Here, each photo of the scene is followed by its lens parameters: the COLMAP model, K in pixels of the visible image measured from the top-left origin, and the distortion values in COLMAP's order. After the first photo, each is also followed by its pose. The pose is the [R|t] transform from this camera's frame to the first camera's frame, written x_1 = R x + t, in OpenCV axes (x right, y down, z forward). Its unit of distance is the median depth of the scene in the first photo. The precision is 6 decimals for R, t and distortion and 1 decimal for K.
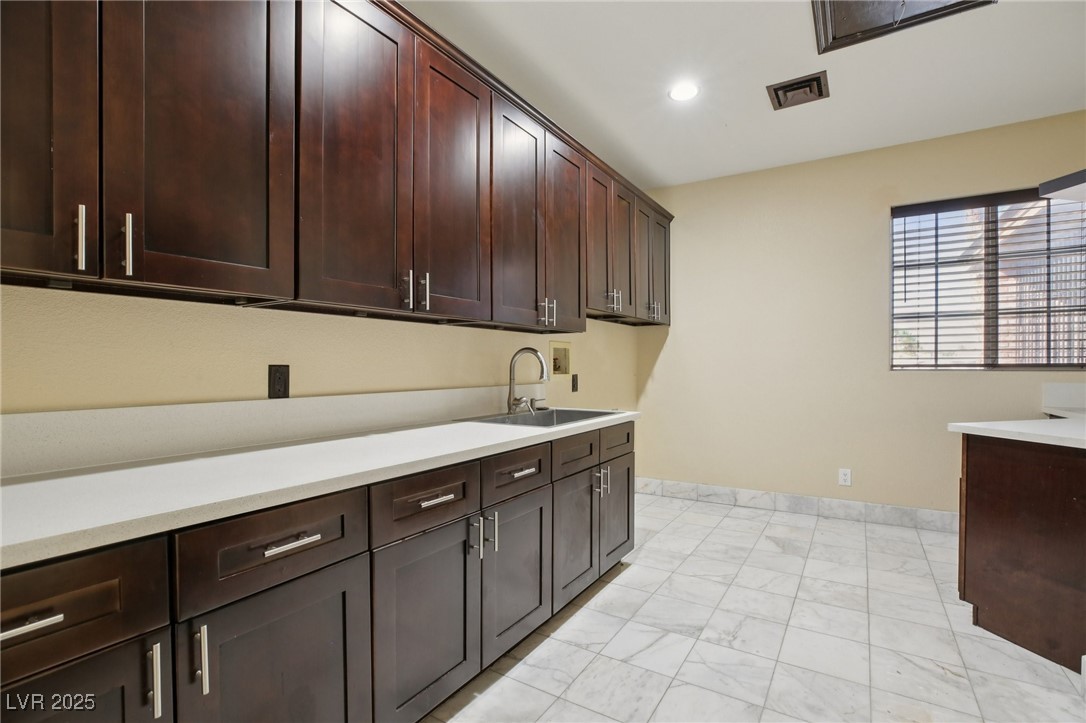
lens RADIAL K [[505.8, 0, 540.5], [0, 505.8, 366.3], [0, 0, 1]] dist [-0.005182, 0.000132]
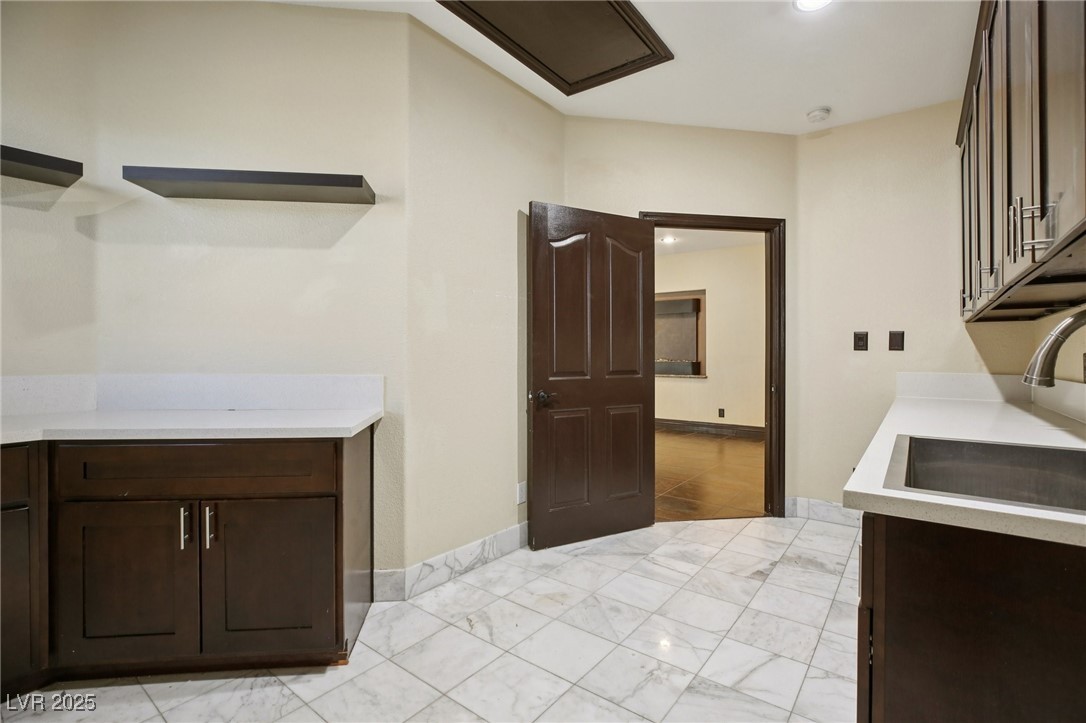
lens RADIAL K [[505.8, 0, 541.5], [0, 505.8, 360.0], [0, 0, 1]] dist [-0.005182, 0.000132]
pose [[-0.996786, -0.010042, 0.079473, 0.541757], [-0.009685, 0.999941, 0.004868, 0.016376], [-0.079518, 0.004083, -0.996825, 1.983966]]
